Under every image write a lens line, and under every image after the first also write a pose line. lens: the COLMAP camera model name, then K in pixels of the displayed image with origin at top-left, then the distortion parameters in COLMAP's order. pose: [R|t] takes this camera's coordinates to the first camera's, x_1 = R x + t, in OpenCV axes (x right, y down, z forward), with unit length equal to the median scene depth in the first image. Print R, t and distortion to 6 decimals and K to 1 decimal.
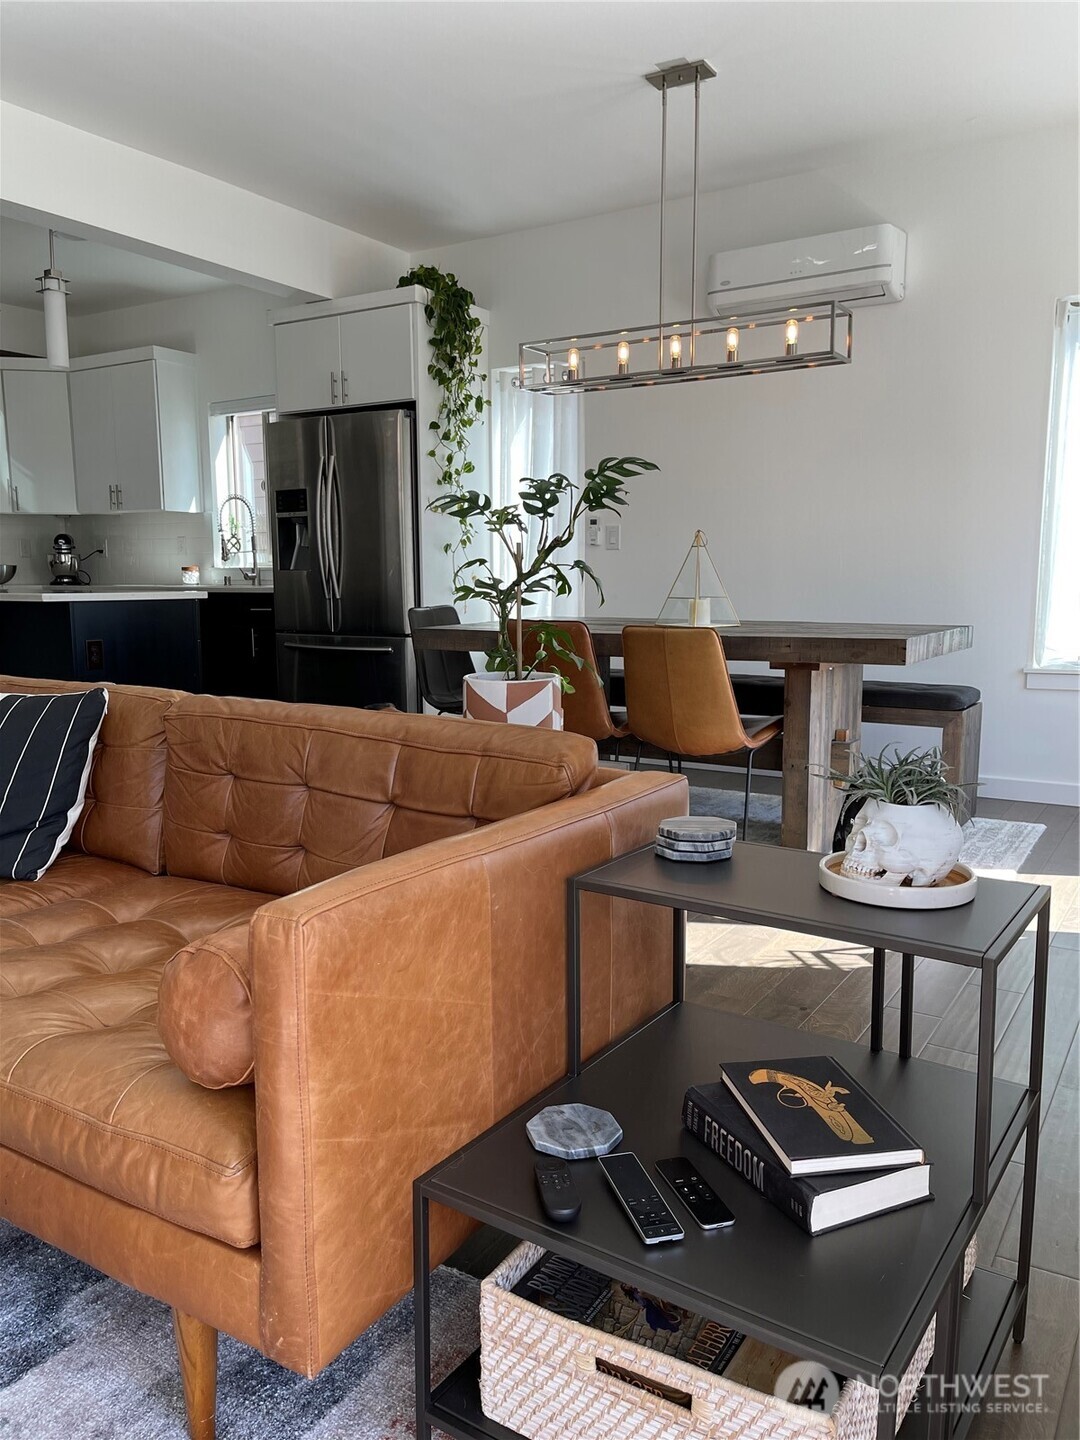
lens RADIAL K [[1089.8, 0, 540.0], [0, 1089.8, 720.0], [0, 0, 1]] dist [0.006319, 0.002790]
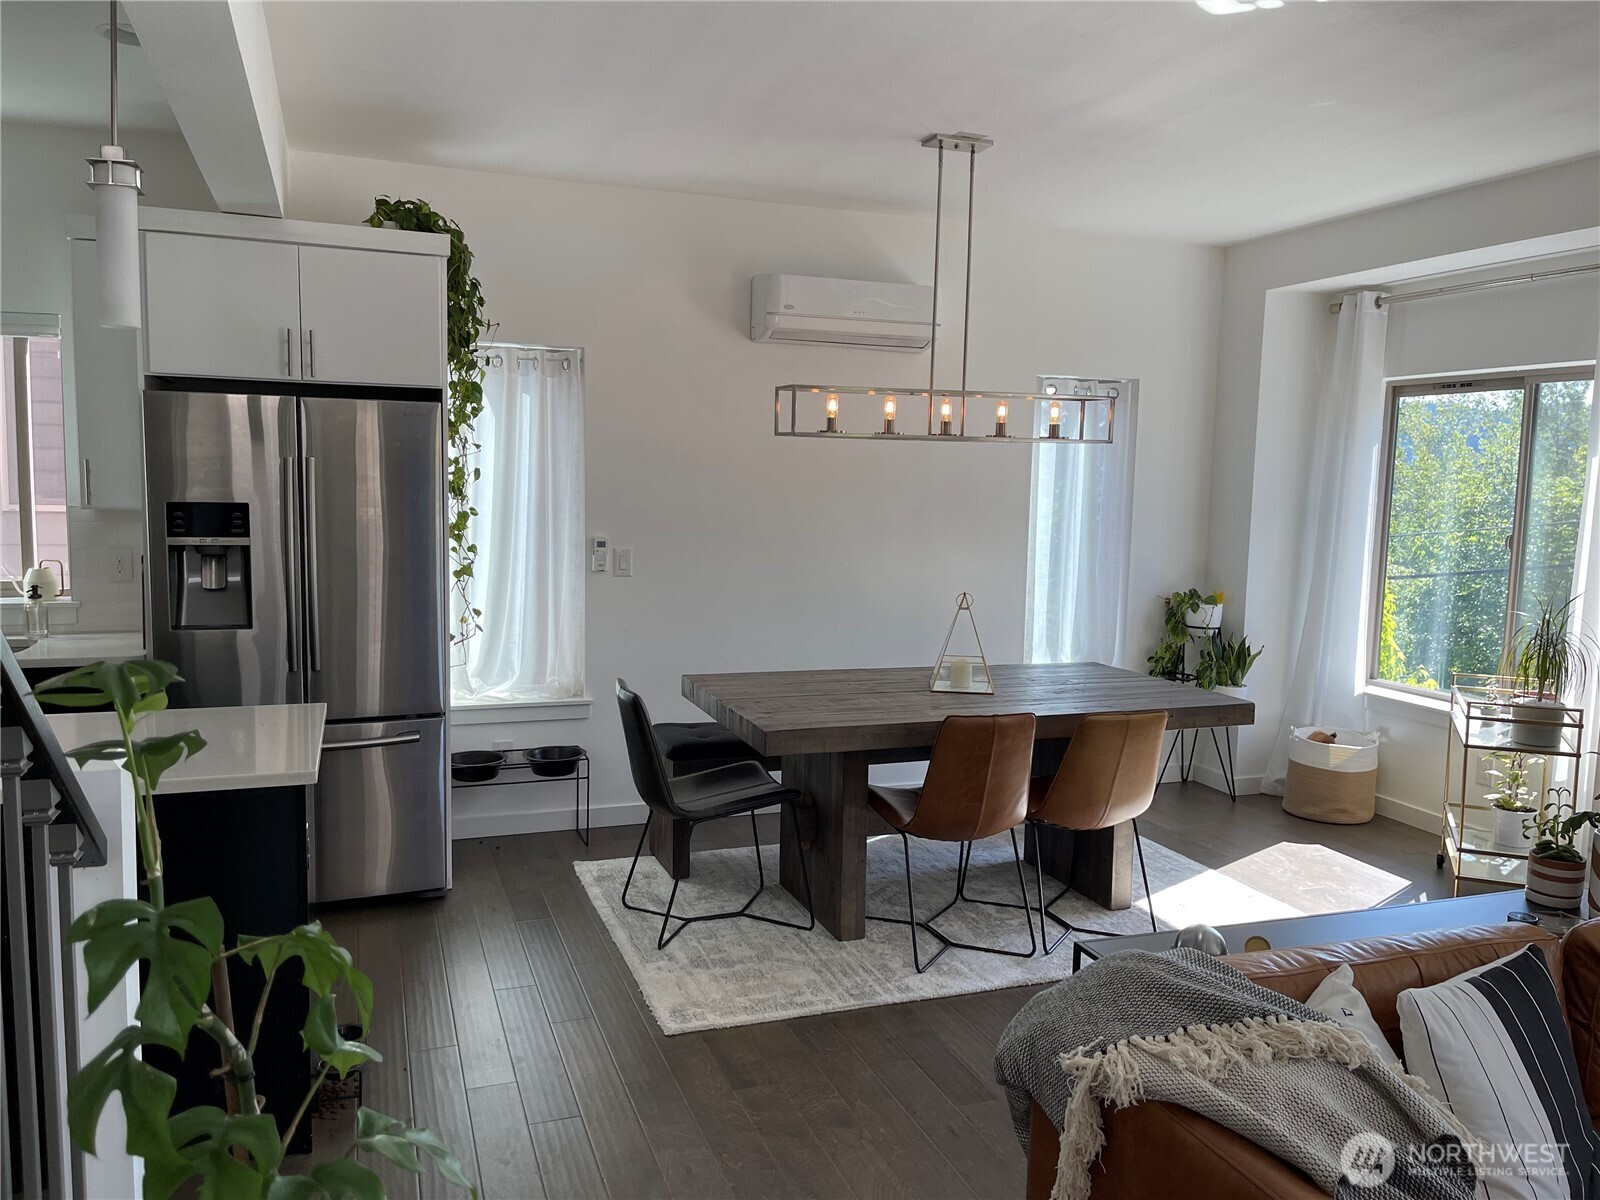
lens RADIAL K [[1210.9, 0, 800.0], [0, 1210.9, 600.0], [0, 0, 1]] dist [0.006319, 0.002790]
pose [[0.611330, -0.058104, 0.789240, -0.634654], [0.082608, 0.996538, 0.009379, -0.149764], [-0.787053, 0.059464, 0.614013, 0.348992]]
